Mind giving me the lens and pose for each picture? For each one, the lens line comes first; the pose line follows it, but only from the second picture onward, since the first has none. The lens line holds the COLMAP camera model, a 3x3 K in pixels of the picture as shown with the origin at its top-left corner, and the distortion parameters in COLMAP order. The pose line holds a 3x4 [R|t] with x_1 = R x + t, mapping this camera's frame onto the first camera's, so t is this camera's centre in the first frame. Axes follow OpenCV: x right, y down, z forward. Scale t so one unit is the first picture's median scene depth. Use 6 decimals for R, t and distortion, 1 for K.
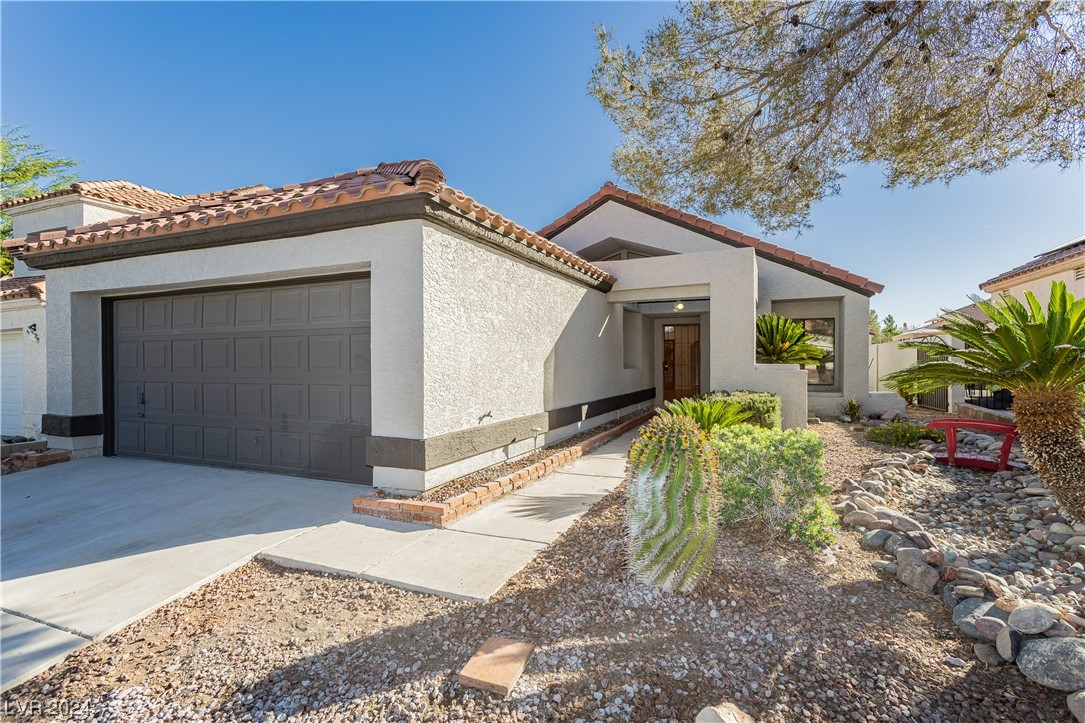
lens RADIAL K [[519.8, 0, 542.7], [0, 519.8, 366.0], [0, 0, 1]] dist [0.002335, 0.001291]
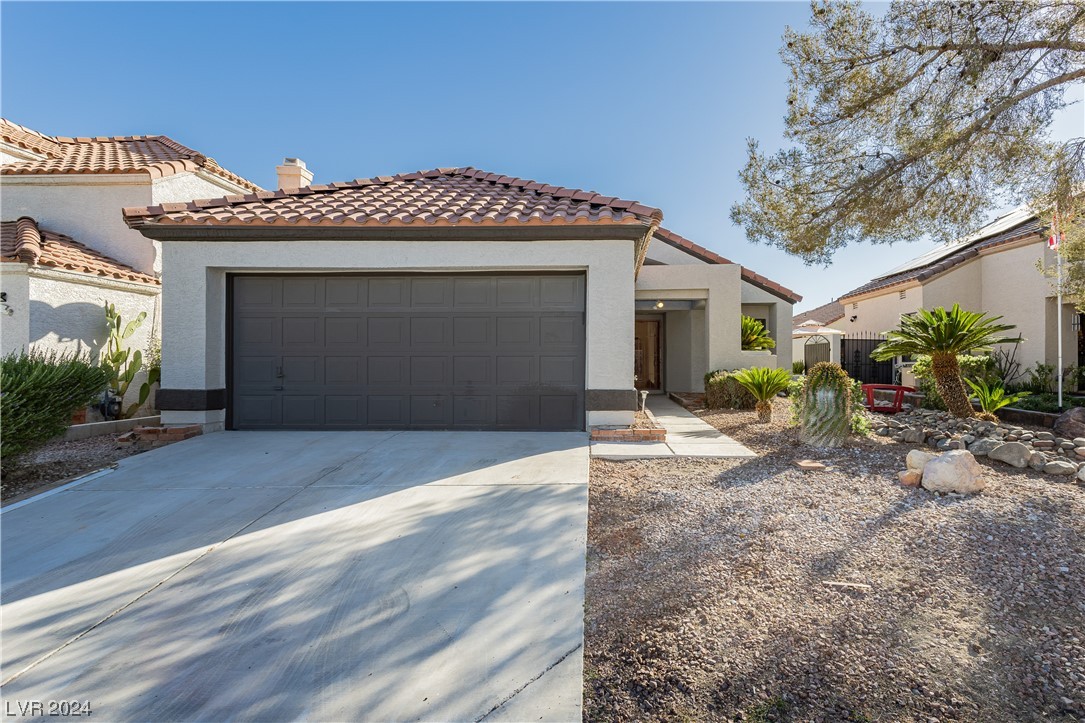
lens RADIAL K [[666.0, 0, 542.5], [0, 666.0, 361.5], [0, 0, 1]] dist [0.003890, 0.000981]
pose [[0.922360, 0.010209, 0.386197, -0.795922], [-0.001463, 0.999736, -0.022935, 0.070287], [-0.386329, 0.020590, 0.922131, -0.425718]]
